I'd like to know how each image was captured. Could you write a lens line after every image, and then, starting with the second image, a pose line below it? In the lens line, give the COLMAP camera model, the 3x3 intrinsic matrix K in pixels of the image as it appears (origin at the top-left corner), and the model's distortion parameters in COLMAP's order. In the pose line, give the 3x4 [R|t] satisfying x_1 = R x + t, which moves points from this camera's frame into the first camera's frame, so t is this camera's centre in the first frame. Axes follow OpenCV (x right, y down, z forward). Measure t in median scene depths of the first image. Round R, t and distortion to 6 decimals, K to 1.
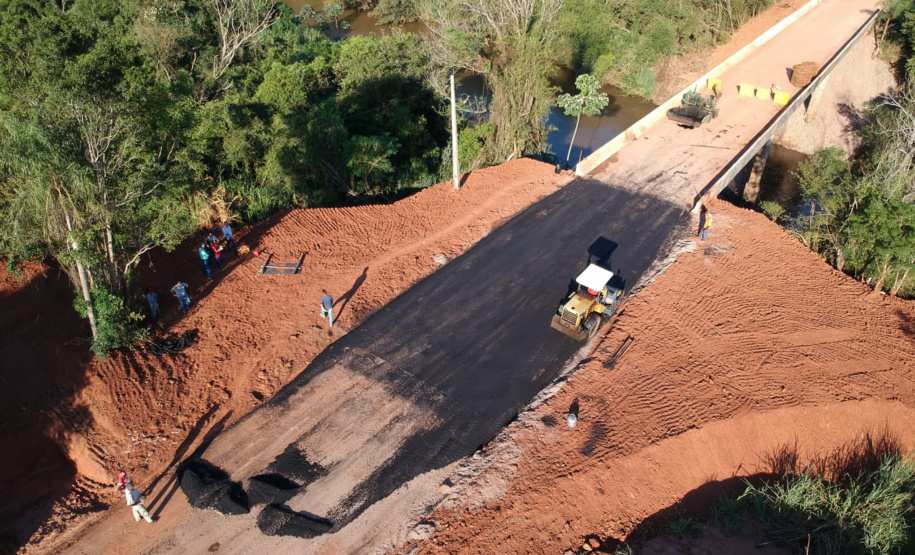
lens RADIAL K [[677.6, 0, 455.3], [0, 677.6, 276.0], [0, 0, 1]] dist [0.073165, -0.151088]
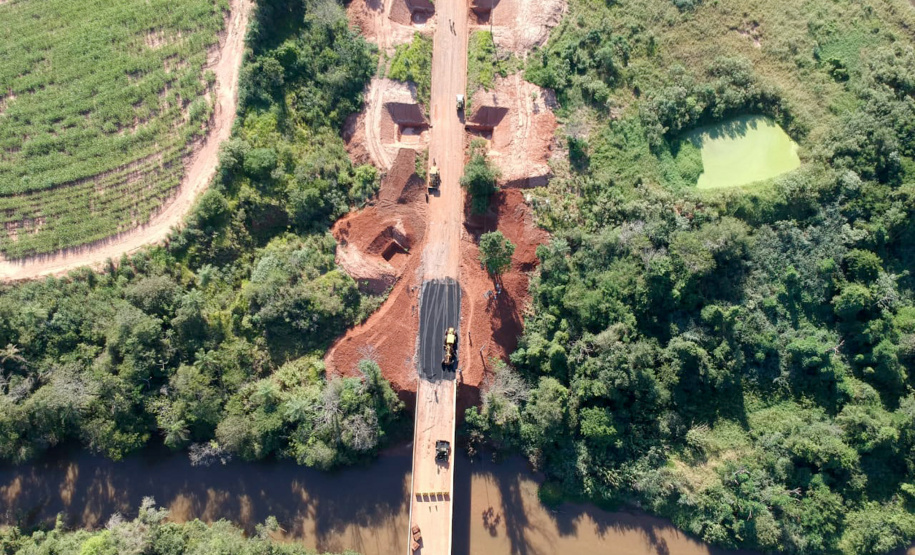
lens RADIAL K [[677.6, 0, 453.6], [0, 677.6, 276.6], [0, 0, 1]] dist [0.073165, -0.151088]
pose [[-0.824244, 0.510819, -0.244307, 1.219608], [-0.339542, -0.100605, 0.935195, -5.225635], [0.453137, 0.853781, 0.256368, -0.421641]]
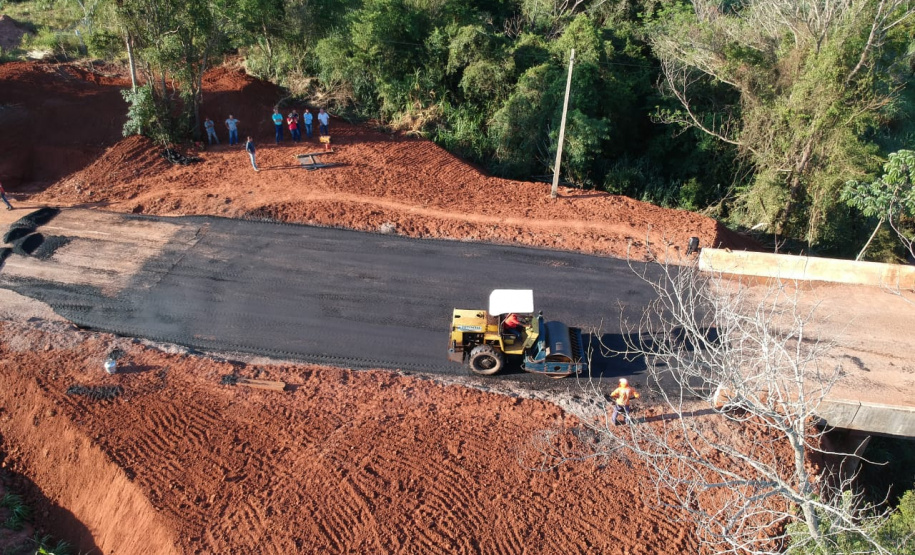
lens RADIAL K [[677.6, 0, 457.8], [0, 677.6, 279.9], [0, 0, 1]] dist [0.073165, -0.151088]
pose [[0.416790, 0.496780, -0.761246, 0.964654], [-0.481777, 0.830879, 0.278444, -0.344183], [0.770829, 0.250698, 0.585639, 0.771608]]
